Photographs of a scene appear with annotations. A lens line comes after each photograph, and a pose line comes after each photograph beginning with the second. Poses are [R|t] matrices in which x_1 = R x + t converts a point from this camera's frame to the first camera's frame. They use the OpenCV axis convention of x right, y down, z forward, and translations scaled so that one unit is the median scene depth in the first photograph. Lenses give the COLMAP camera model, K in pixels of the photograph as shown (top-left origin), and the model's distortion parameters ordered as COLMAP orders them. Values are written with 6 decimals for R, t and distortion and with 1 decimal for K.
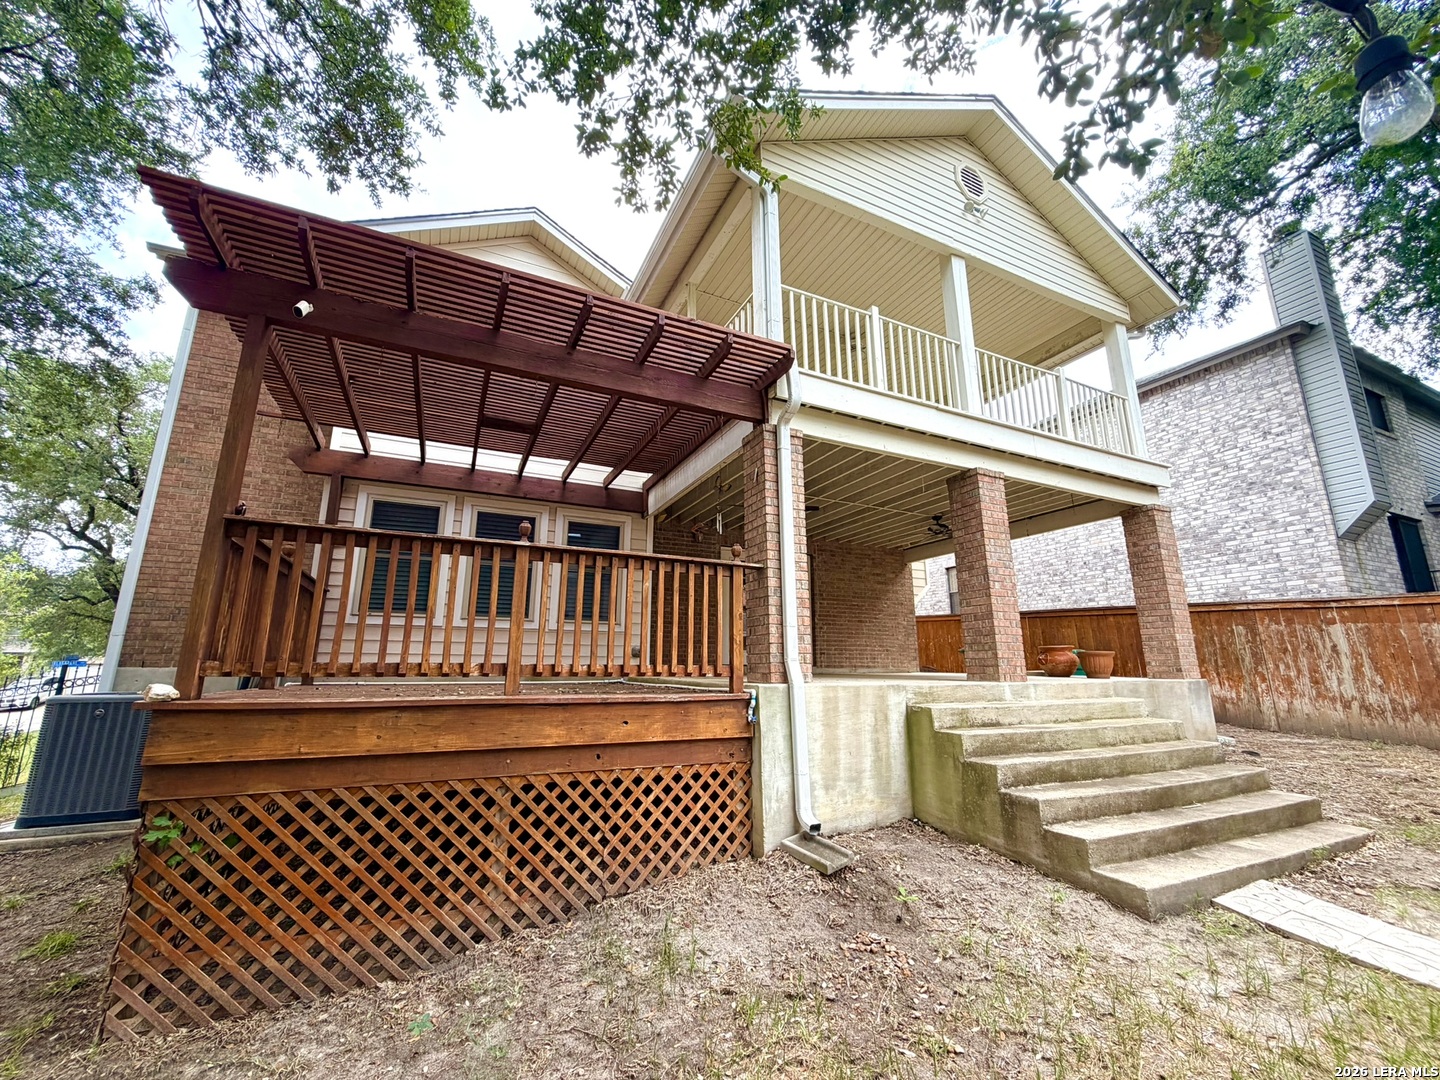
lens RADIAL K [[575.7, 0, 712.5], [0, 575.7, 538.2], [0, 0, 1]] dist [0.002312, -0.000253]
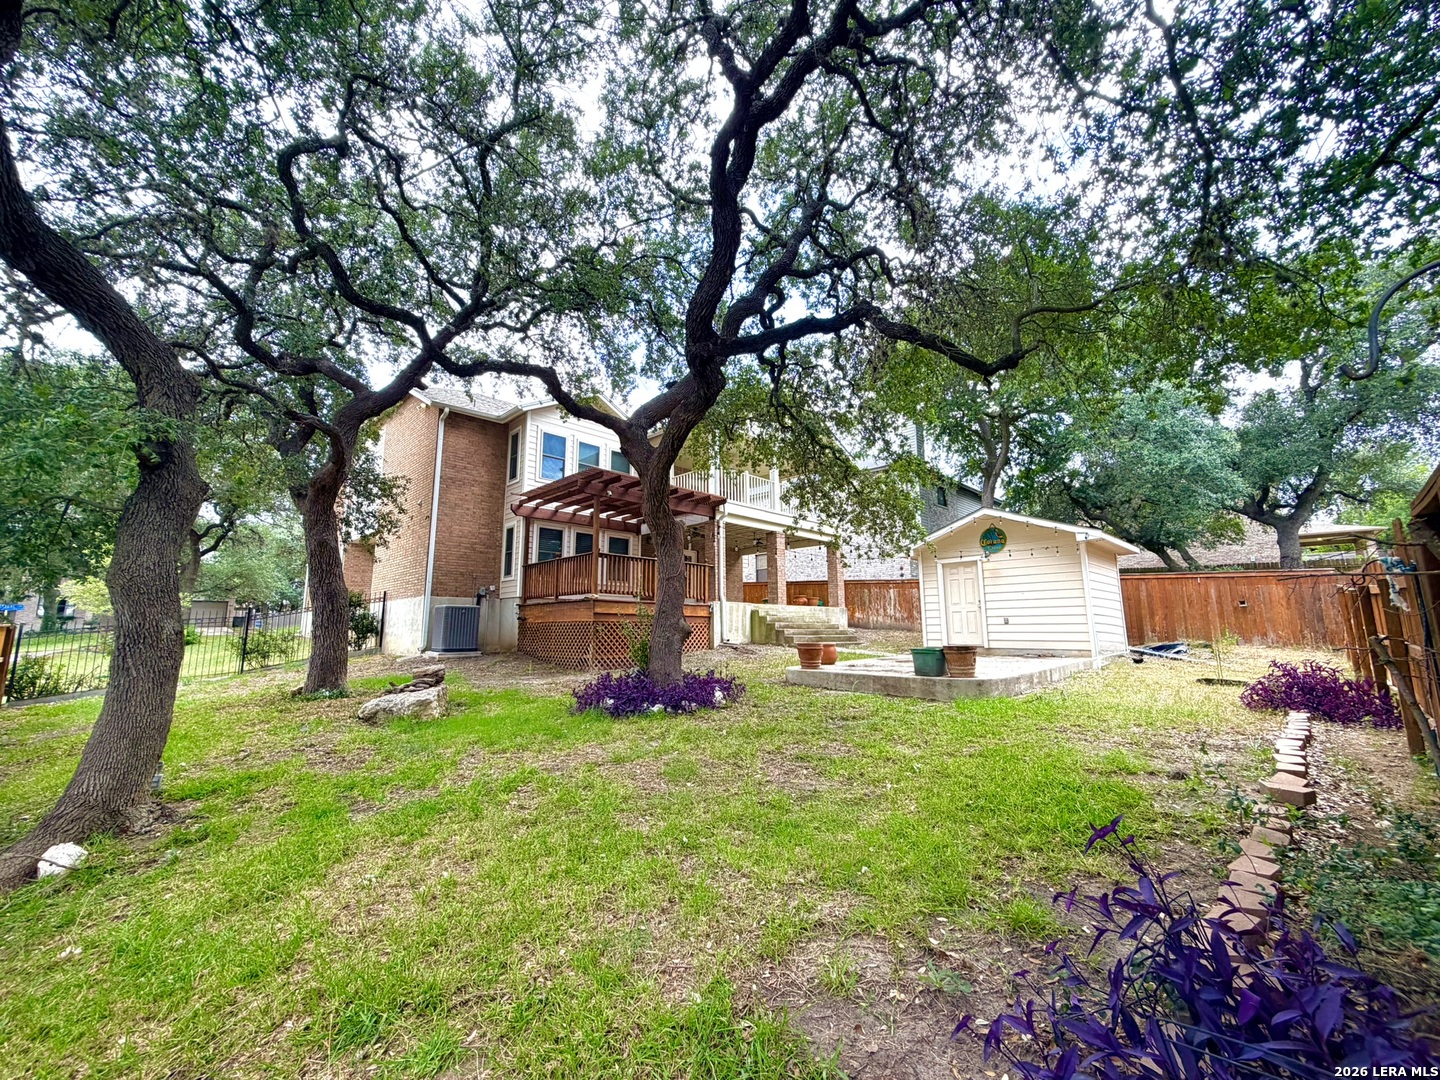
lens RADIAL K [[575.7, 0, 721.7], [0, 575.7, 539.3], [0, 0, 1]] dist [0.002312, -0.000253]
pose [[0.939593, 0.047350, 0.339003, -0.764989], [-0.067151, 0.996639, 0.046911, -0.199601], [-0.335642, -0.066842, 0.939615, -1.601641]]
